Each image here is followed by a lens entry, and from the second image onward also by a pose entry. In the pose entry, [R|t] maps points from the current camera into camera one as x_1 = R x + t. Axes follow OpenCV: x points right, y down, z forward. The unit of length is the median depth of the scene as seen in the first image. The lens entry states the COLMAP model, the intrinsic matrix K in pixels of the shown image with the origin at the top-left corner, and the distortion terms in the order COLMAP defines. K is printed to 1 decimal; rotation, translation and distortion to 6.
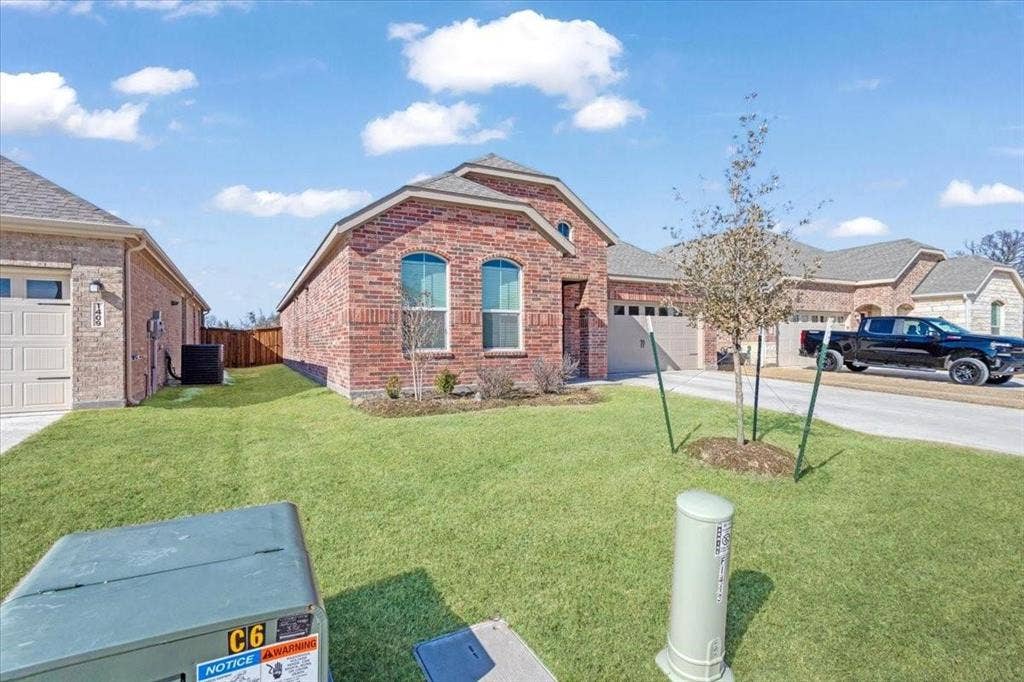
lens RADIAL K [[505.6, 0, 513.4], [0, 505.6, 355.2], [0, 0, 1]] dist [-0.018378, -0.000174]
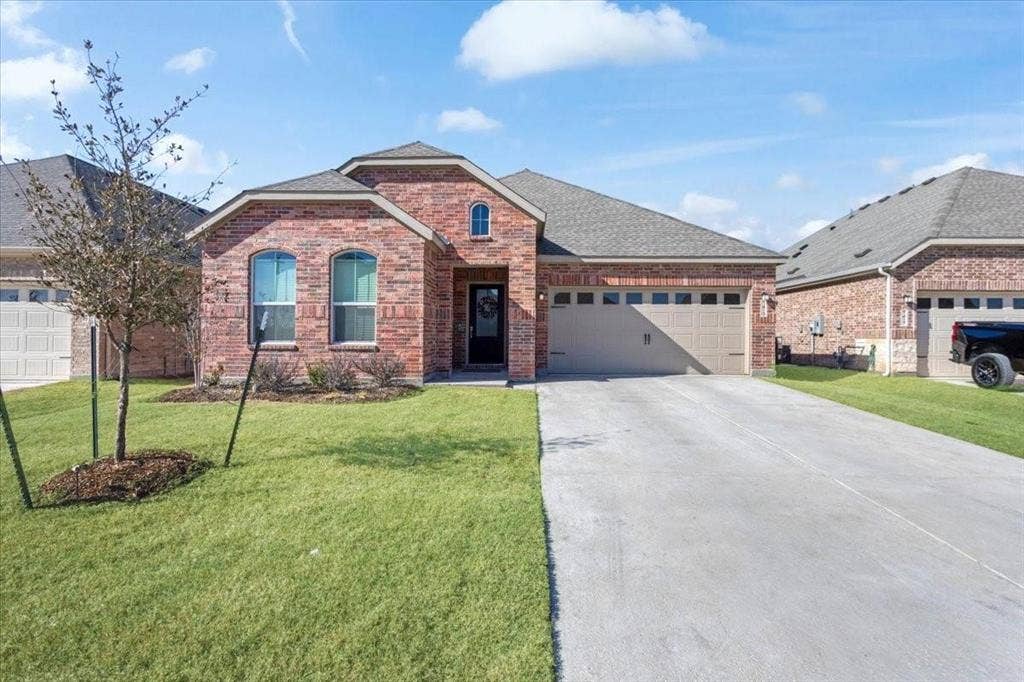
lens RADIAL K [[500.3, 0, 512.0], [0, 500.3, 341.0], [0, 0, 1]] dist [0.000233, 0.000238]
pose [[0.868874, 0.015474, -0.494791, 0.711338], [-0.021236, 0.999756, -0.006024, -0.015537], [0.494578, 0.015741, 0.868991, 0.303555]]
